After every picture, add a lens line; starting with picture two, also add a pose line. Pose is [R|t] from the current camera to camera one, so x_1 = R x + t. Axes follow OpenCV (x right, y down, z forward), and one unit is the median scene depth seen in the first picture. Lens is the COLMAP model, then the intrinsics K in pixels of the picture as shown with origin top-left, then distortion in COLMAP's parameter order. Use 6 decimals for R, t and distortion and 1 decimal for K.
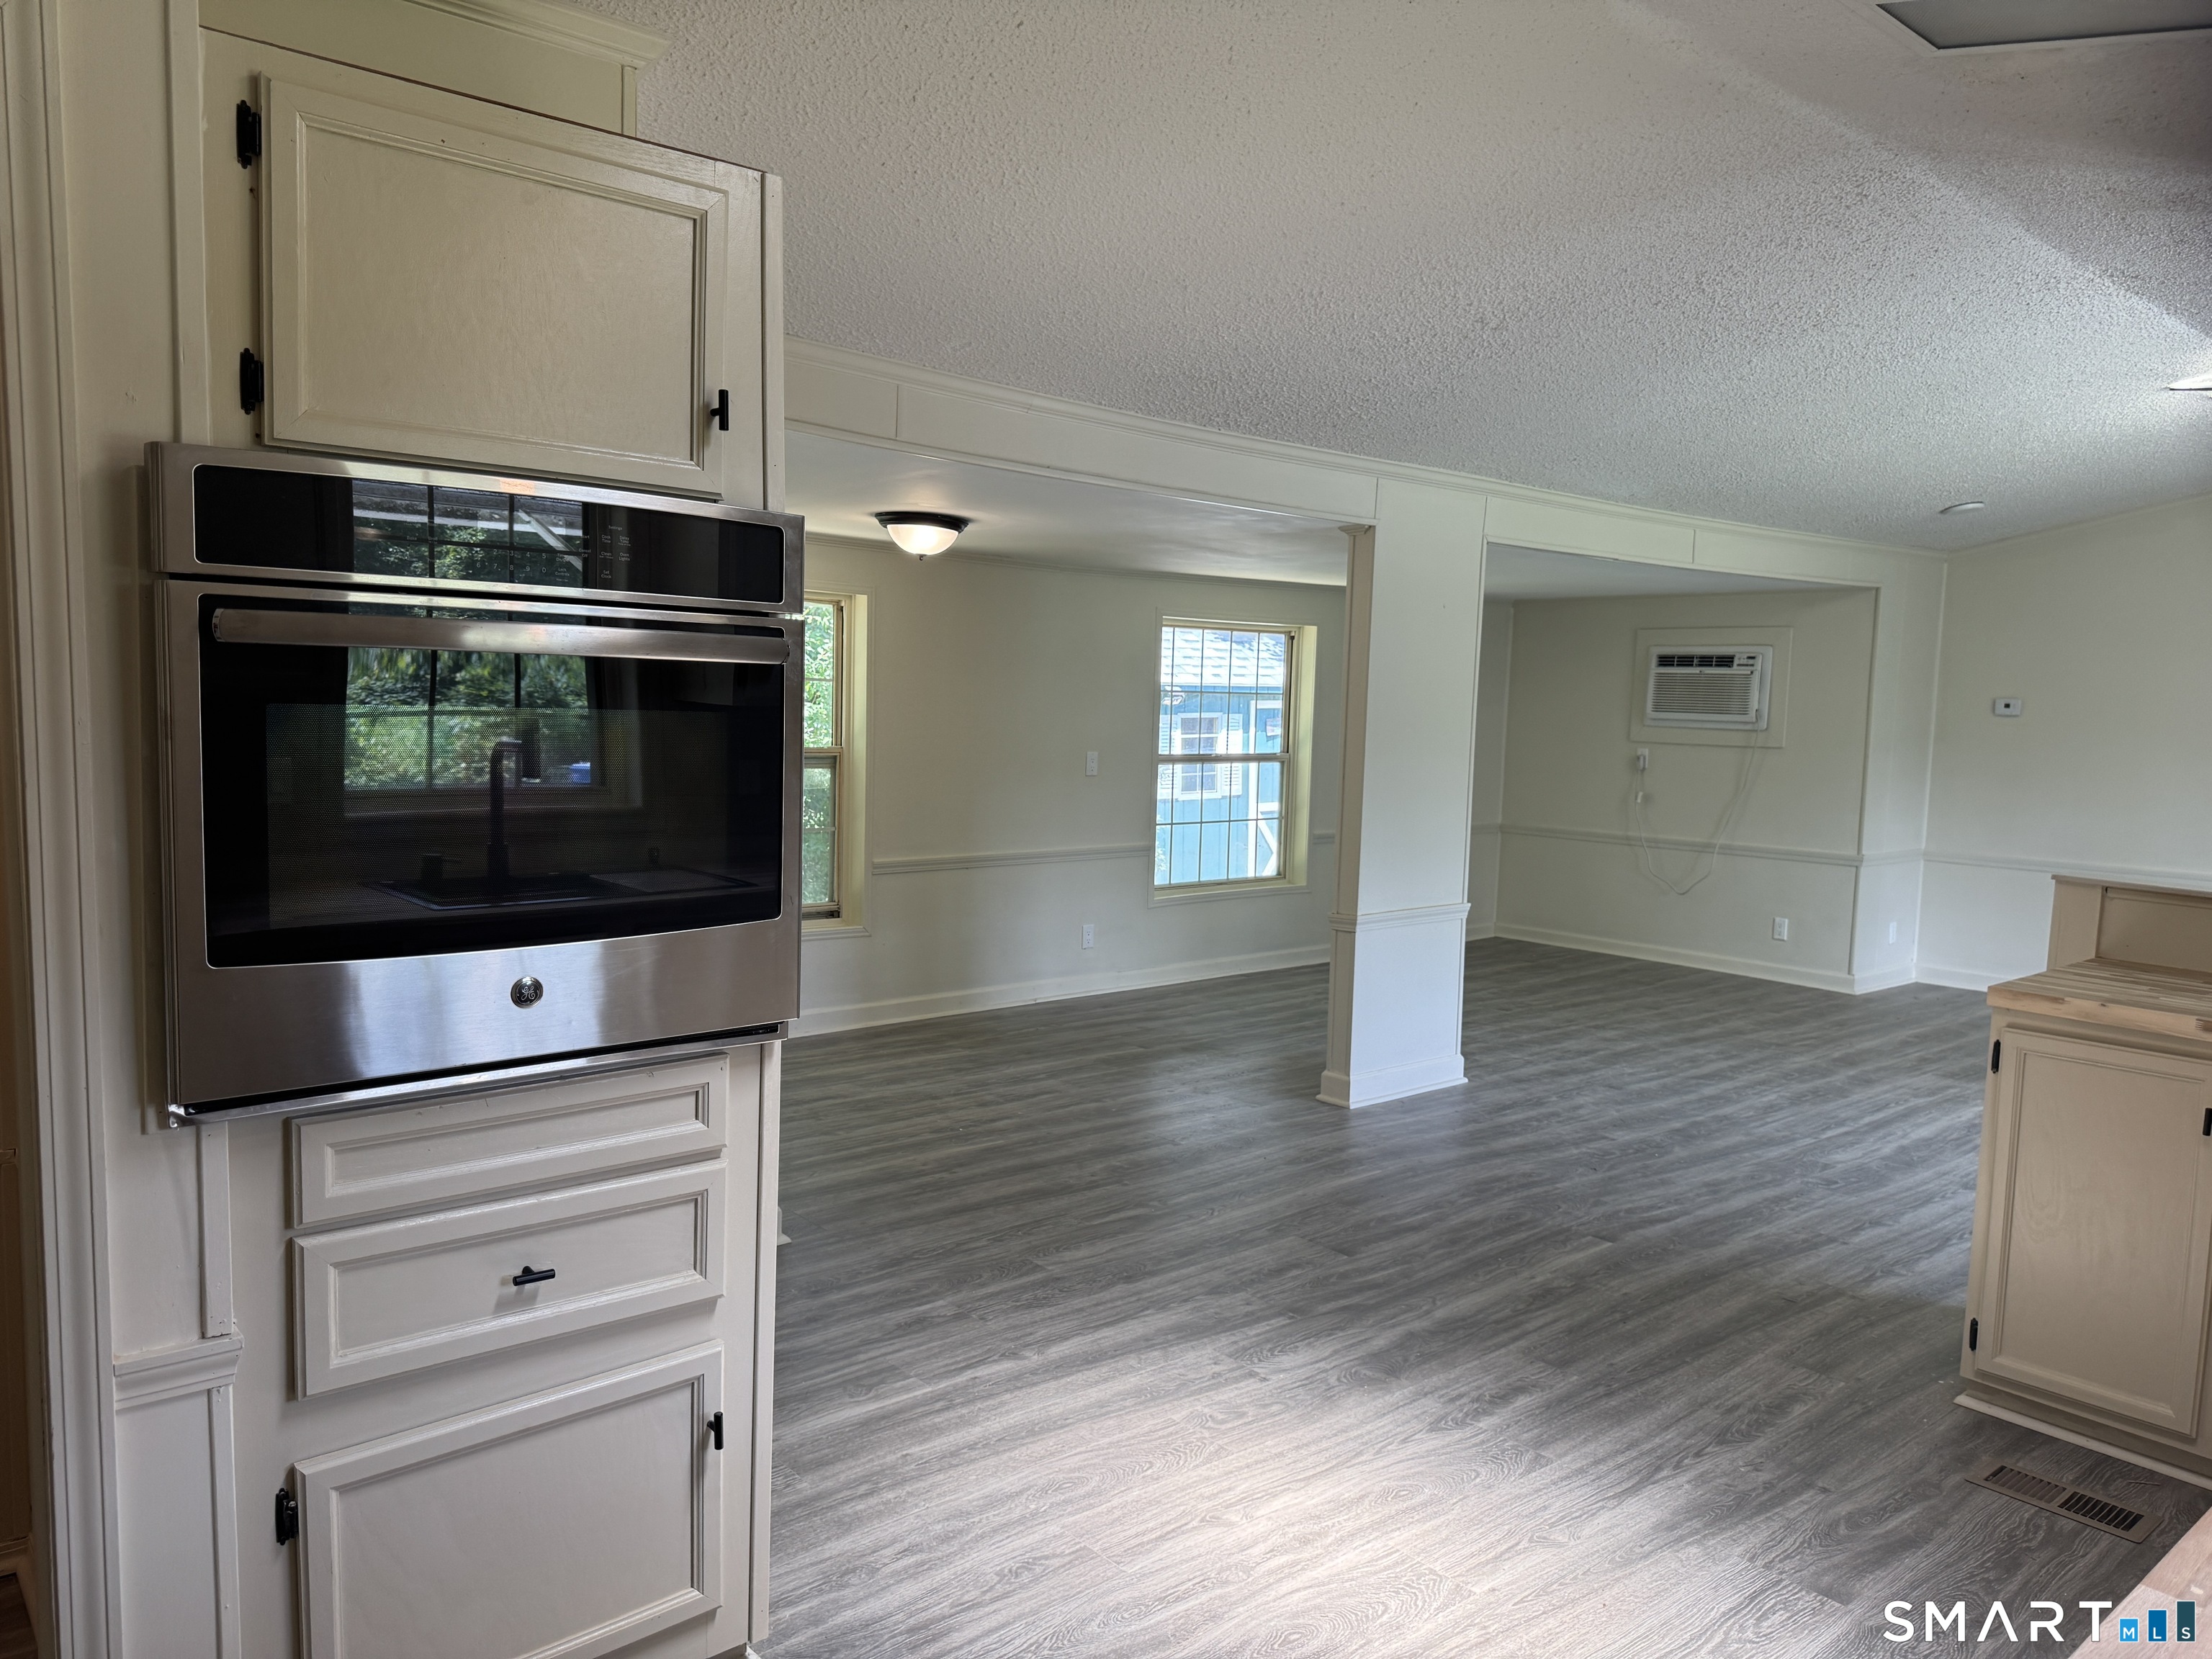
lens RADIAL K [[1561.0, 0, 1120.0], [0, 1561.0, 837.7], [0, 0, 1]] dist [0.073339, -0.093277]
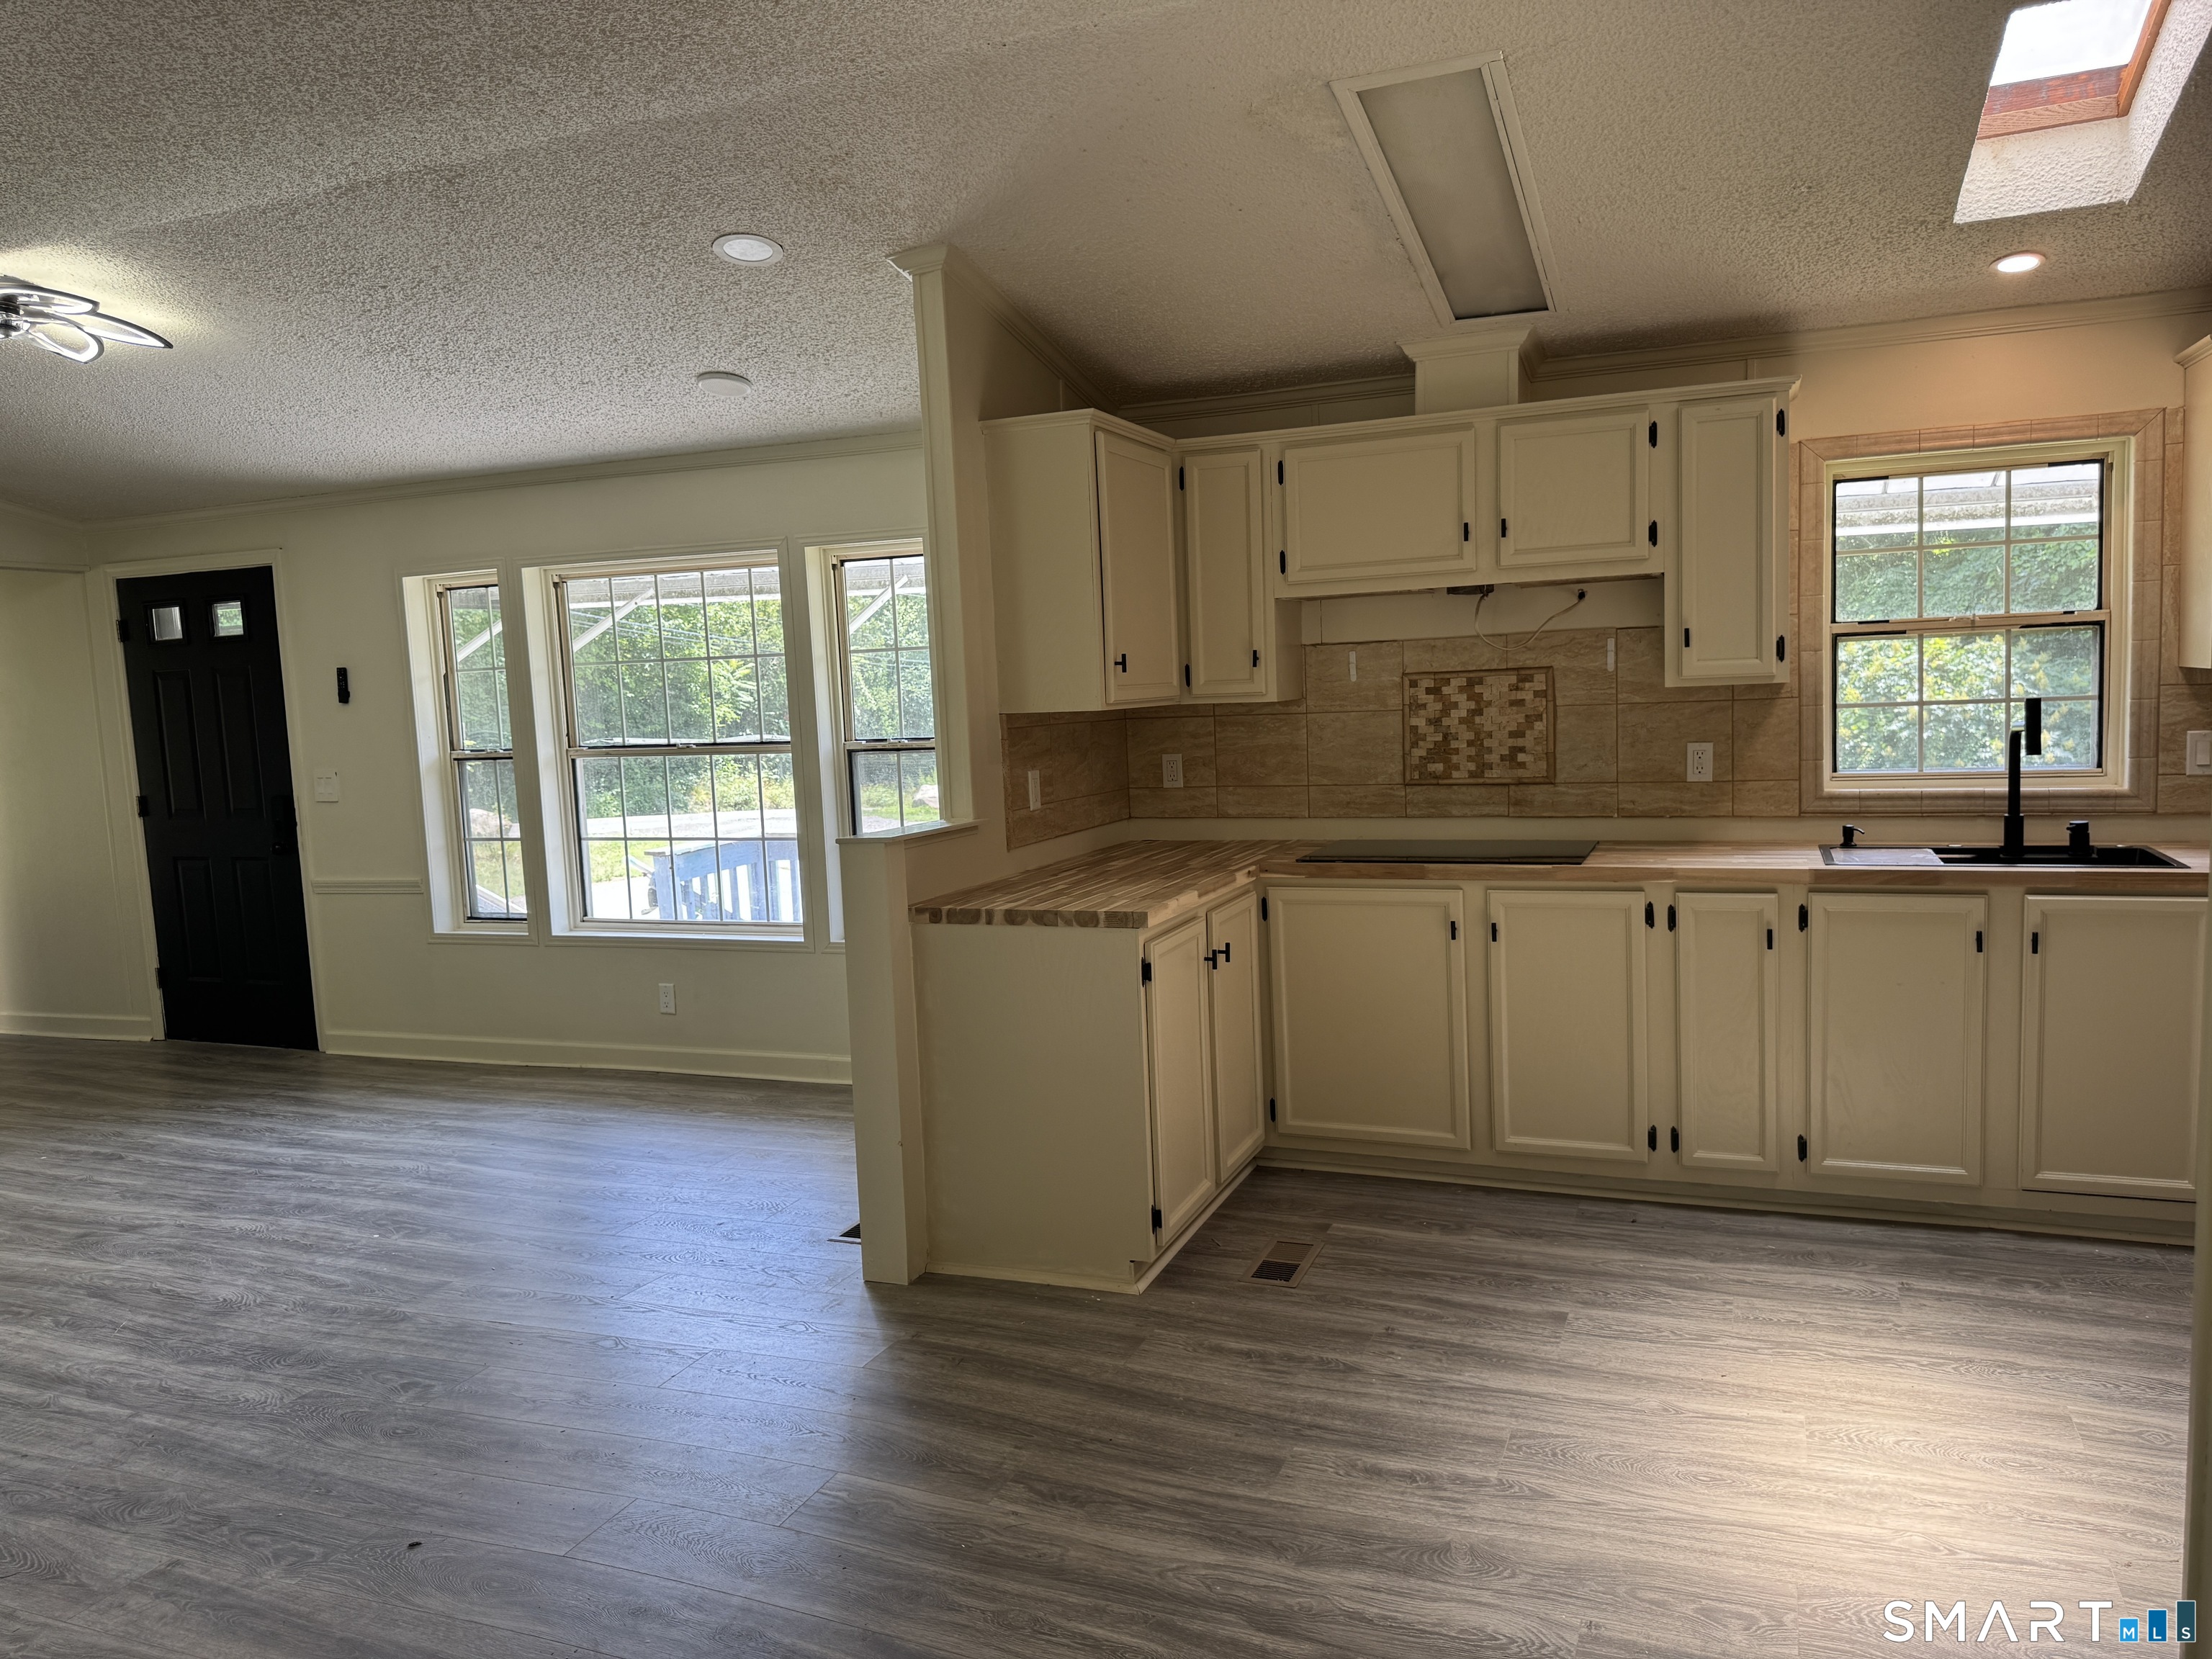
lens RADIAL K [[1561.0, 0, 1108.7], [0, 1561.0, 834.6], [0, 0, 1]] dist [0.073339, -0.093277]
pose [[-0.453865, -0.098980, 0.885556, -0.351826], [0.113752, 0.979244, 0.167752, -0.126280], [-0.883780, 0.176871, -0.433185, 1.264097]]
